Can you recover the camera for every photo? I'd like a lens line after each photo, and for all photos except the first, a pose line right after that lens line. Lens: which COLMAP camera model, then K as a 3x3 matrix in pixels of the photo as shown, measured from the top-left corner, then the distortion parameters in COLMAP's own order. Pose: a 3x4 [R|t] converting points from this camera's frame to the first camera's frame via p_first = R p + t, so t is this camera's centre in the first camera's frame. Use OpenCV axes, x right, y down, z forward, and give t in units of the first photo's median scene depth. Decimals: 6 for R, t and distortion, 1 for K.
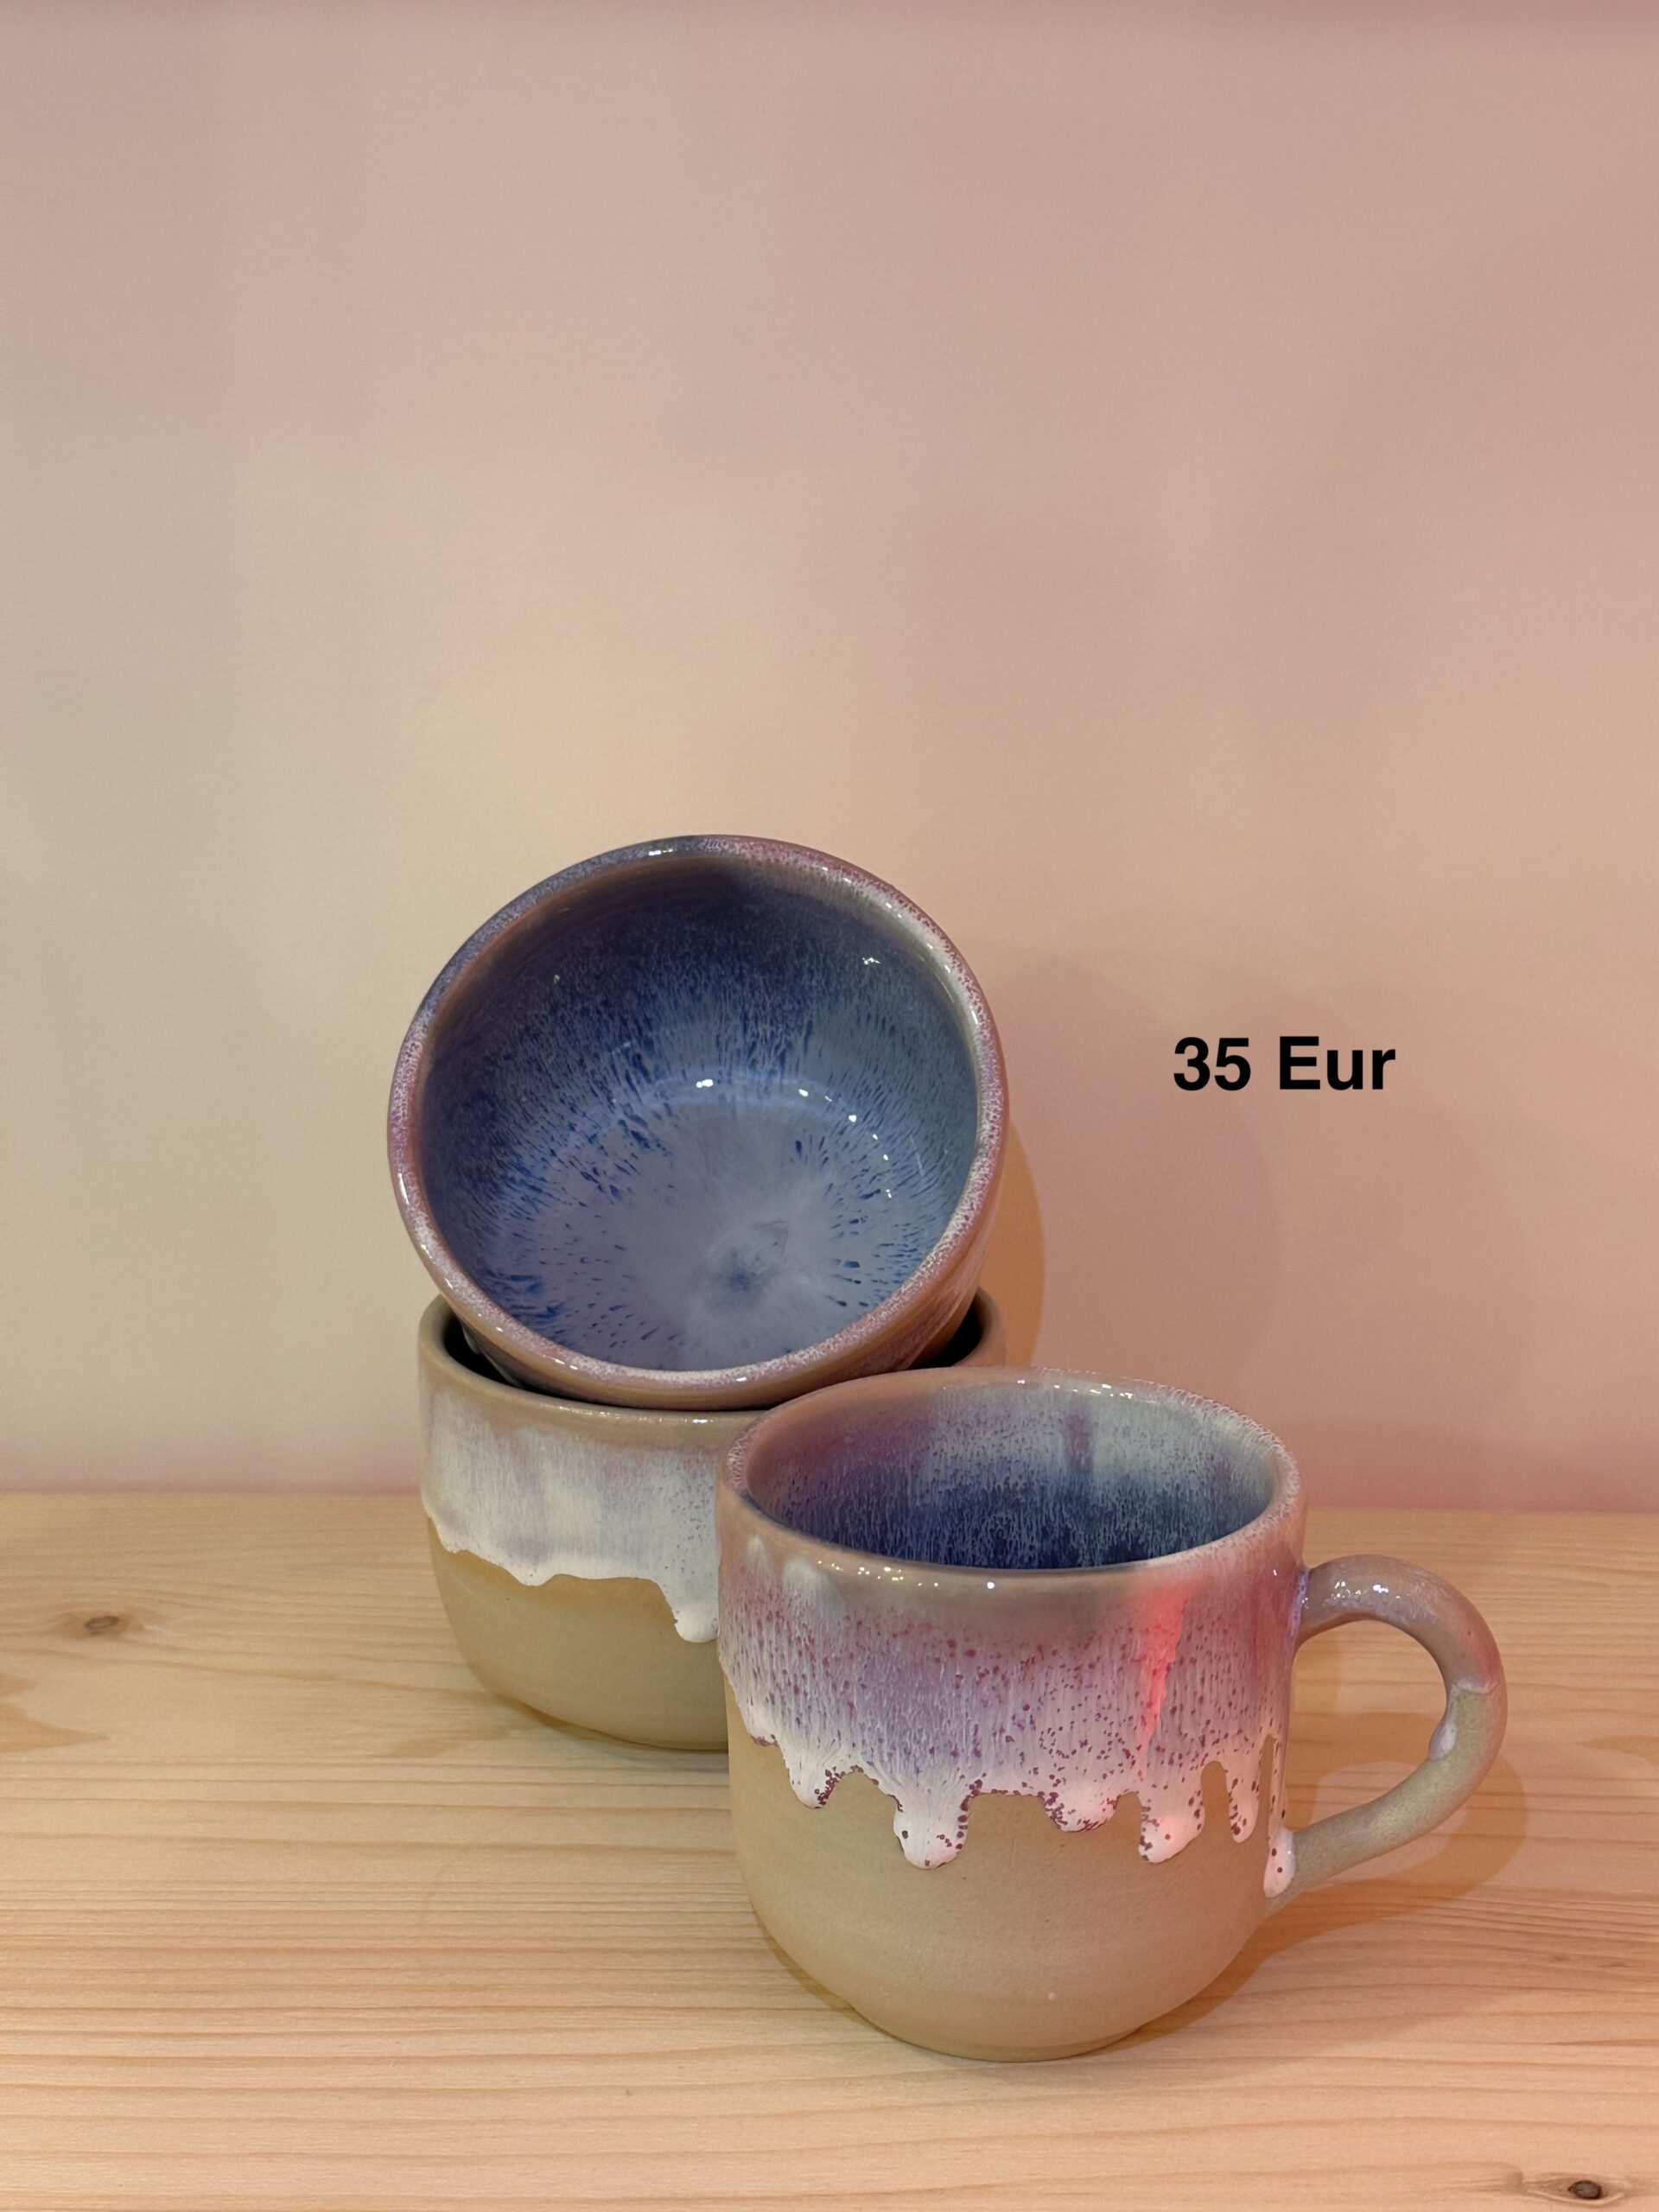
lens RADIAL K [[3068.4, 0, 829.5], [0, 3068.4, 1106.0], [0, 0, 1]] dist [0.159702, -0.006892]
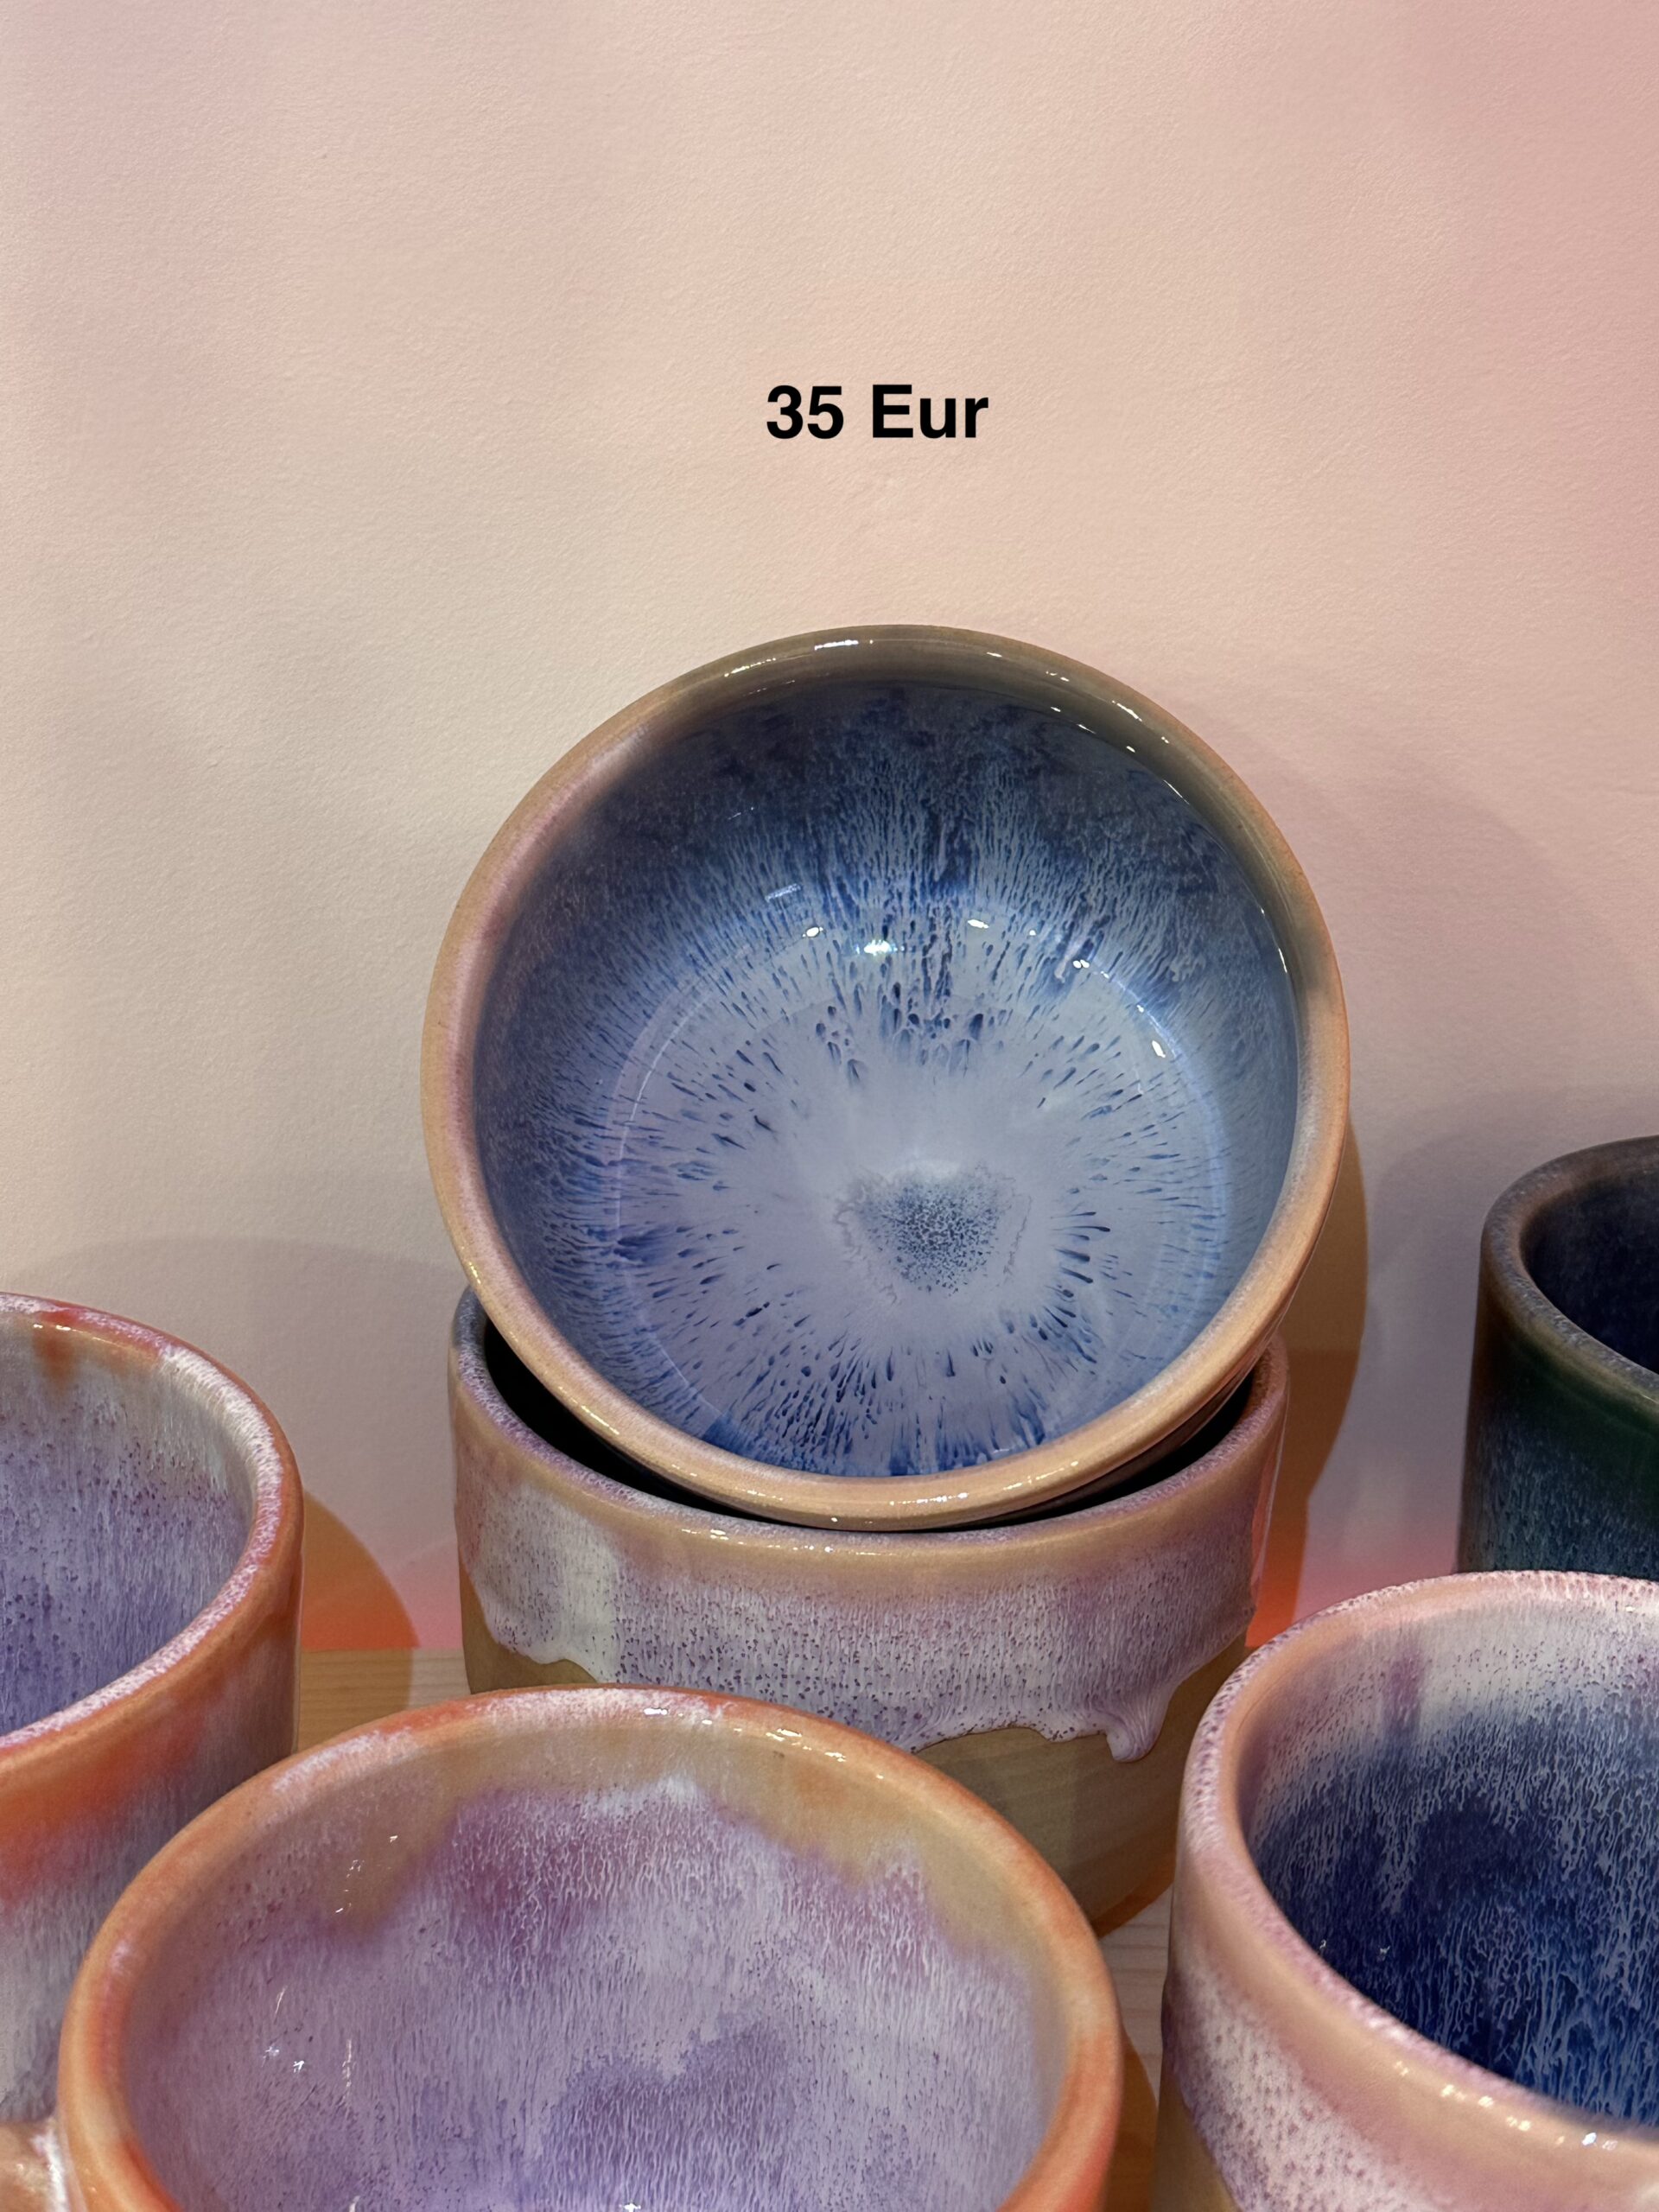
lens RADIAL K [[3068.4, 0, 829.5], [0, 3068.4, 1106.0], [0, 0, 1]] dist [0.159702, -0.006892]
pose [[0.691895, -0.279340, 0.665771, -0.472738], [0.143958, 0.956982, 0.251918, -0.225385], [-0.707501, -0.078458, 0.702344, 0.730056]]
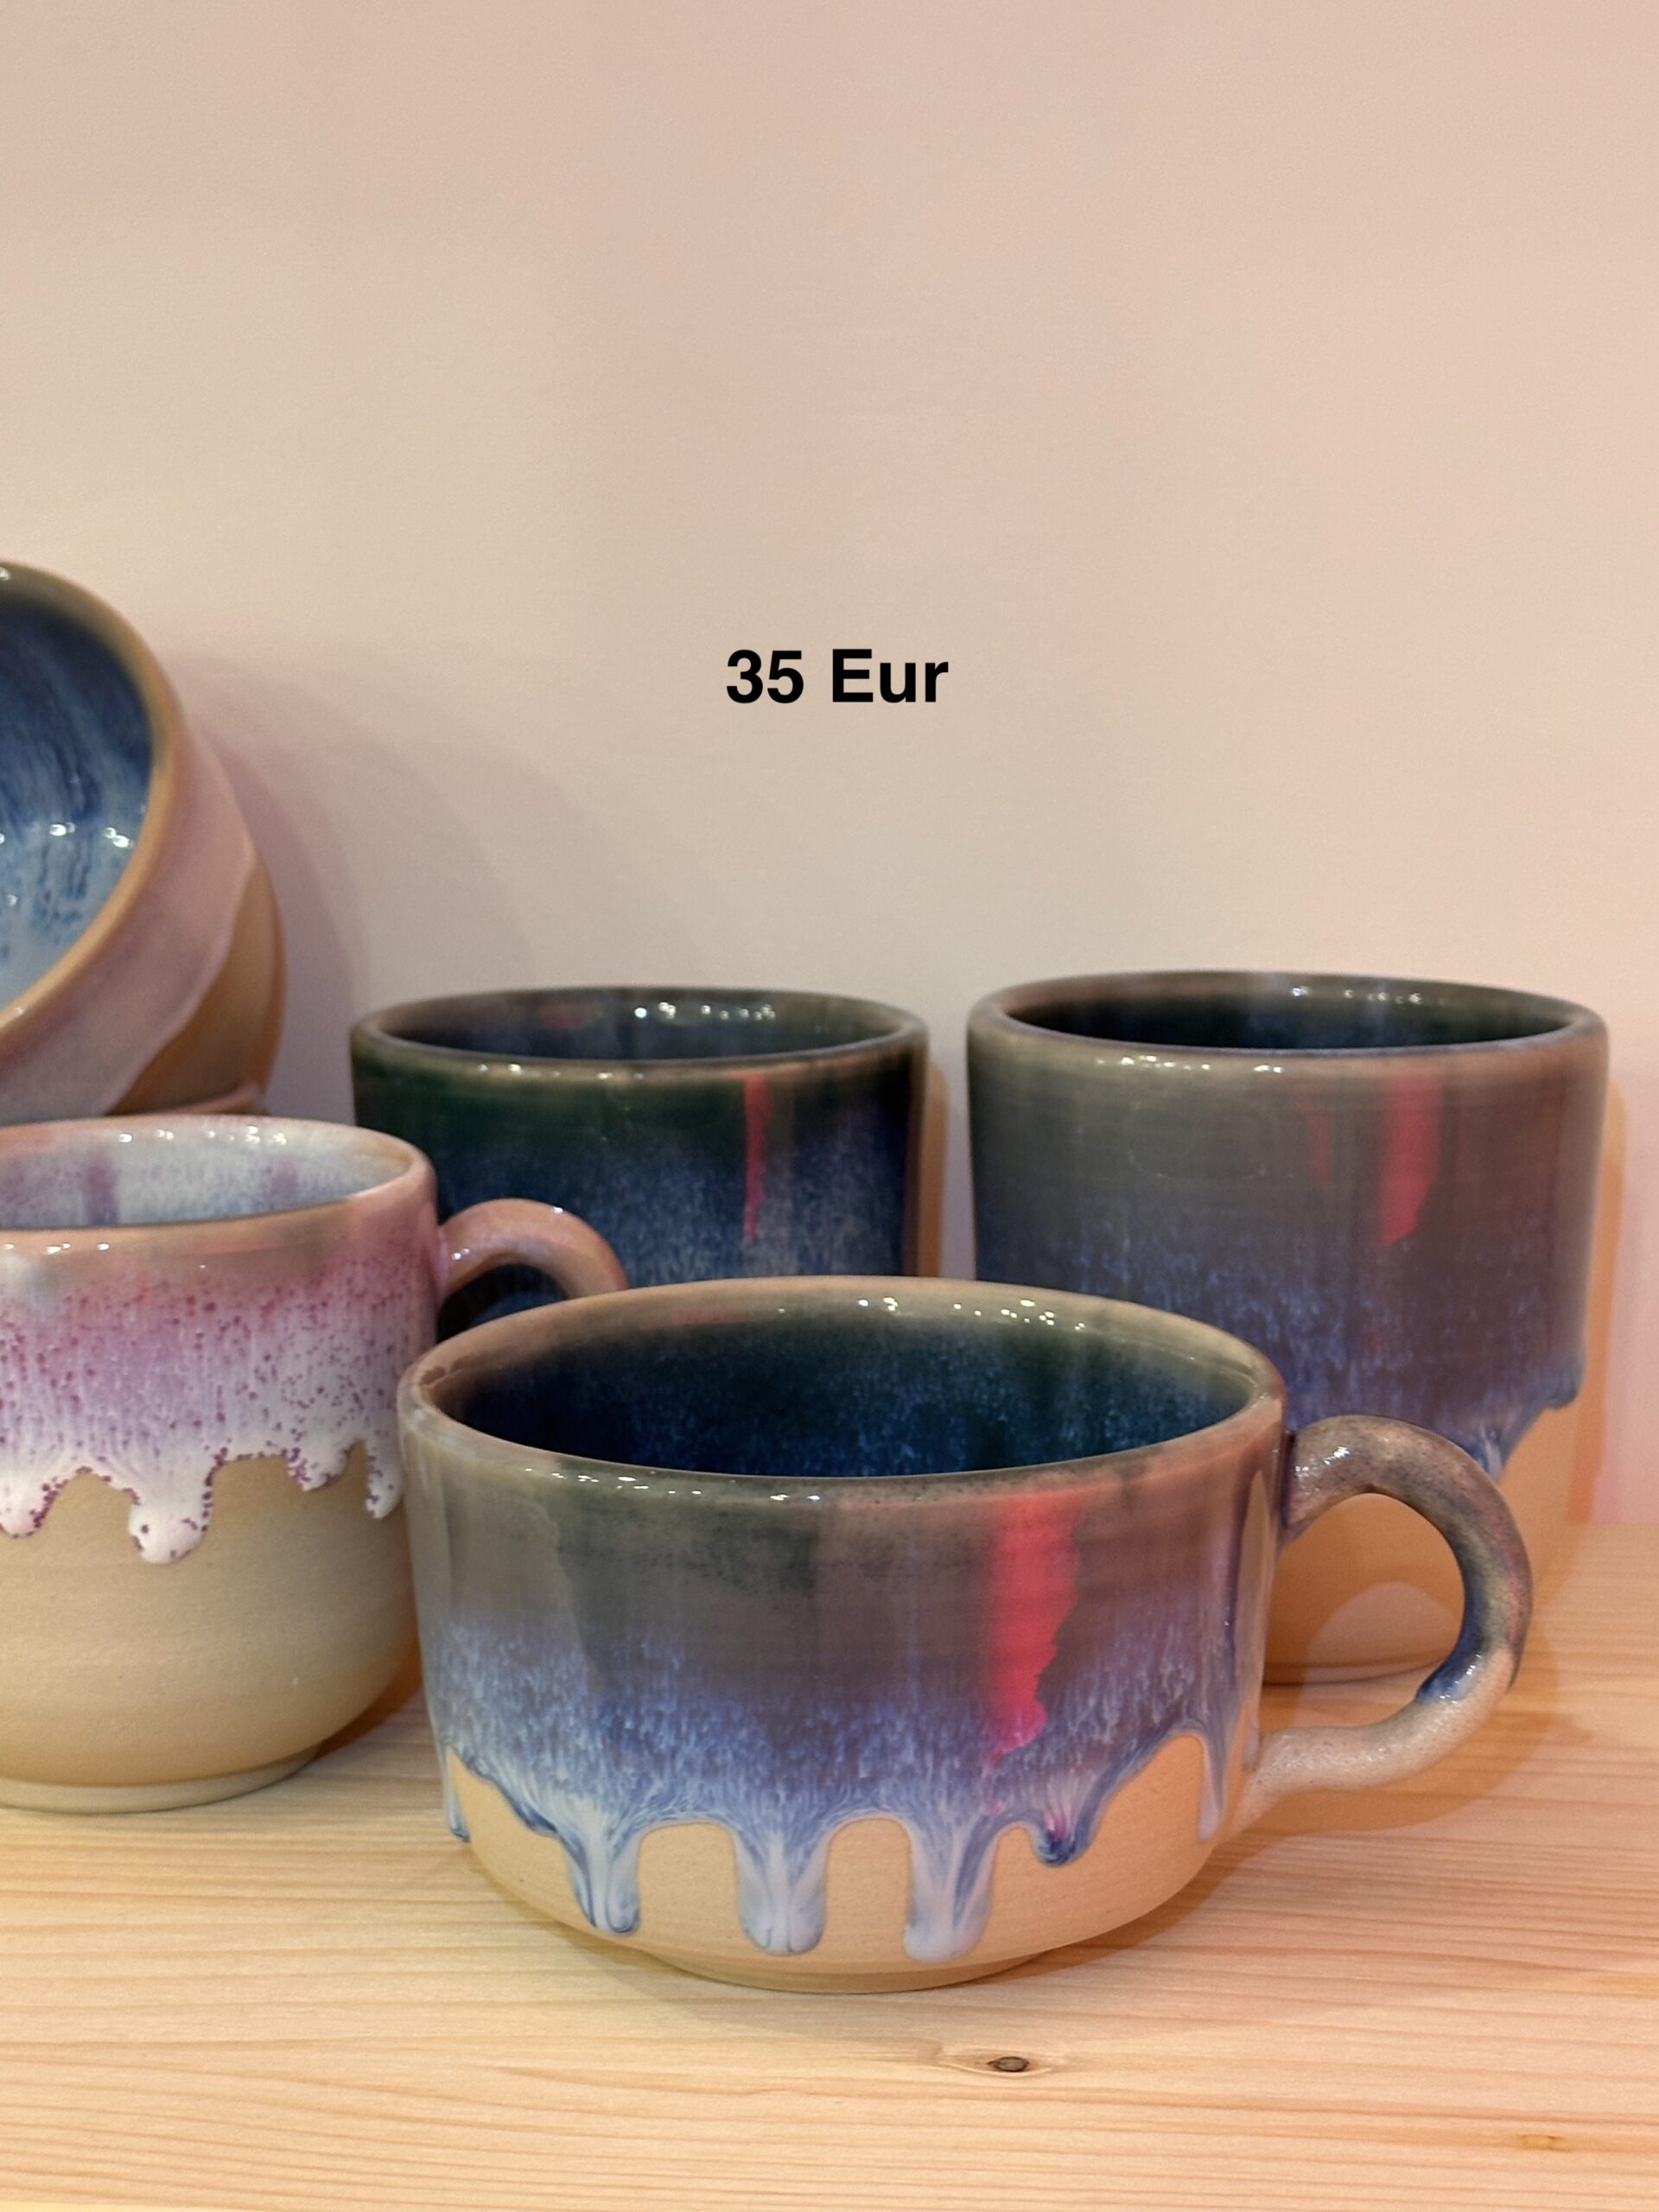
lens RADIAL K [[4069.4, 0, 829.5], [0, 4069.4, 1106.0], [0, 0, 1]] dist [0.160600, -0.102892]
pose [[0.820702, -0.108678, 0.560925, -0.486064], [0.161379, 0.985861, -0.045110, 0.199708], [-0.548091, 0.127543, 0.826637, -0.147747]]
